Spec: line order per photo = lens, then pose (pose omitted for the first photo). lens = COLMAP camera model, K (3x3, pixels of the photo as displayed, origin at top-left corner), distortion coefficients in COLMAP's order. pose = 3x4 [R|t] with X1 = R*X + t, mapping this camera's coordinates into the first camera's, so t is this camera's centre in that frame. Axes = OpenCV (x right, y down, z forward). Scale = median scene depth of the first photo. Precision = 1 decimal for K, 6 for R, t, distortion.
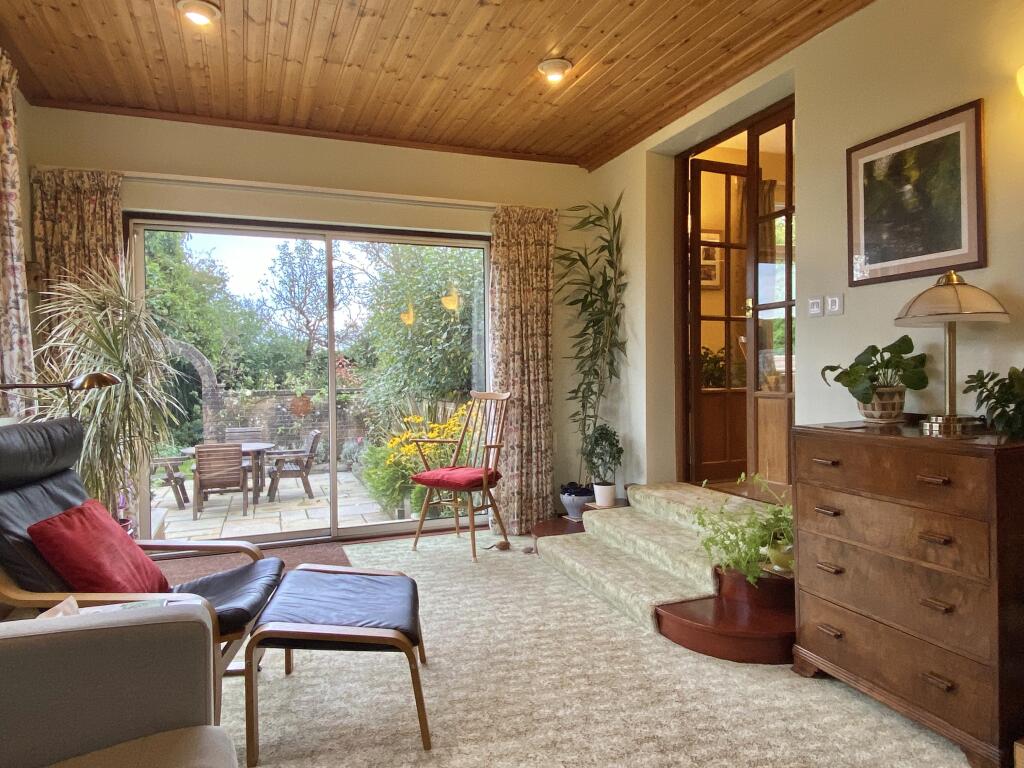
lens RADIAL K [[687.6, 0, 512.0], [0, 687.6, 384.0], [0, 0, 1]] dist [0.090344, -0.131388]
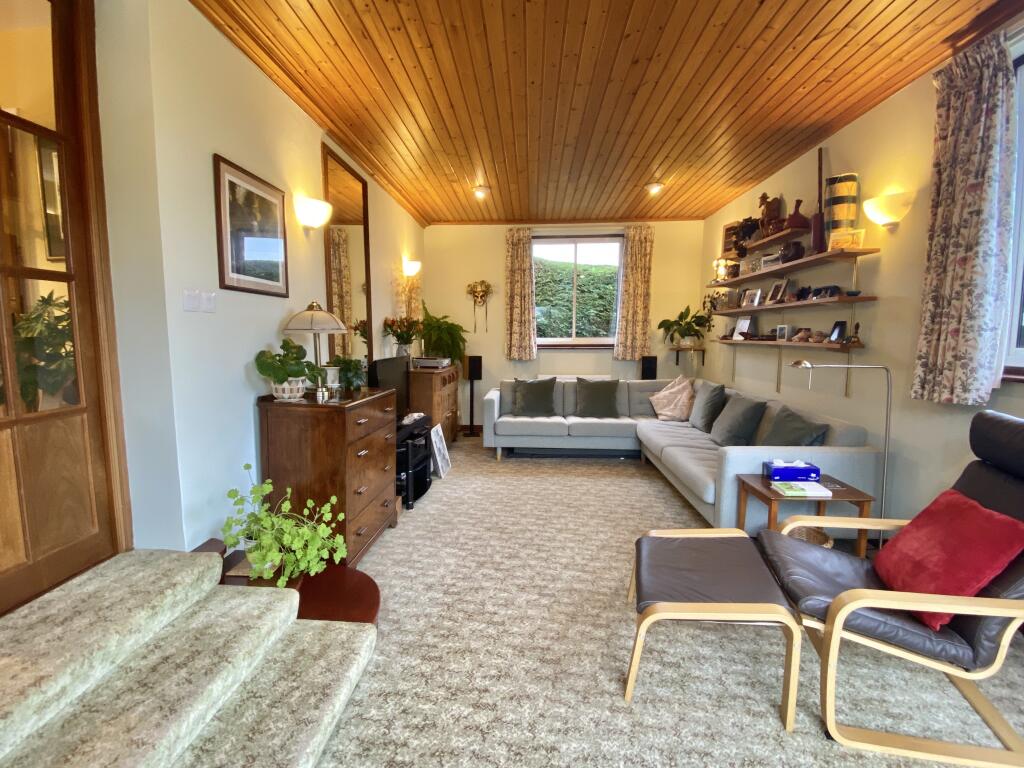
lens RADIAL K [[431.9, 0, 512.0], [0, 431.9, 384.0], [0, 0, 1]] dist [0.000515, -0.000128]
pose [[-0.914937, -0.032527, 0.402284, -0.117180], [0.016375, 0.992935, 0.117528, -0.039876], [-0.403264, 0.114118, -0.907940, 0.889053]]
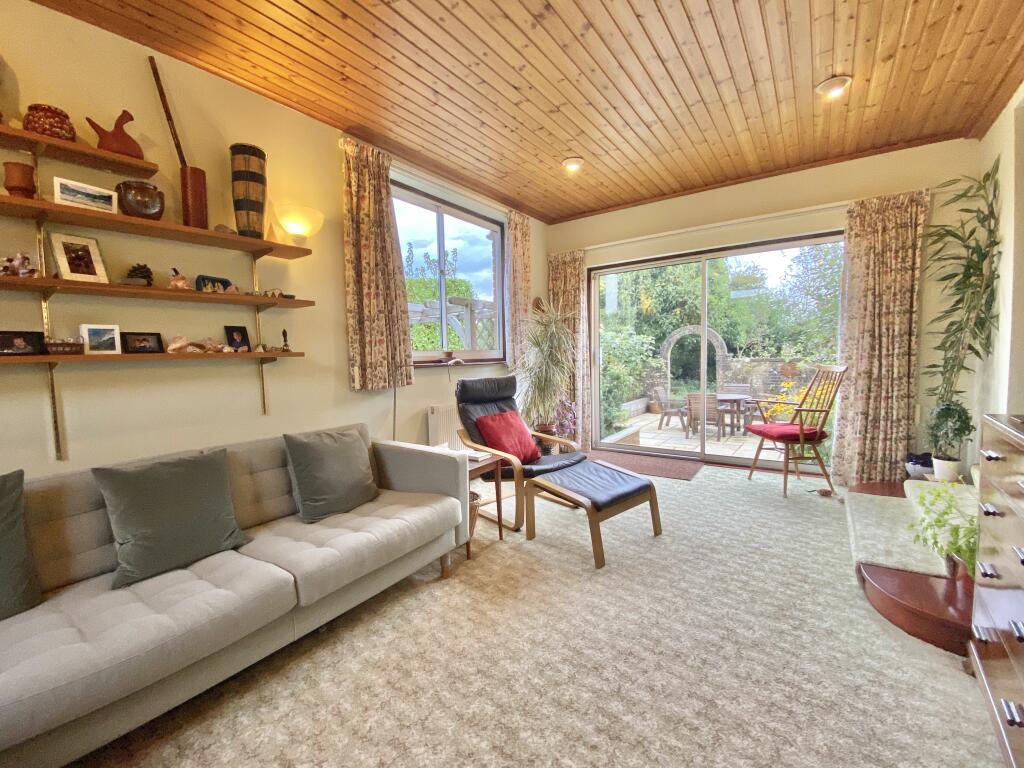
lens RADIAL K [[442.9, 0, 458.7], [0, 442.9, 387.7], [0, 0, 1]] dist [-0.028697, -0.000651]
pose [[0.489987, 0.060575, -0.869622, 0.298172], [0.011459, 0.997049, 0.075908, -0.013449], [0.871654, -0.047159, 0.487847, 0.071864]]
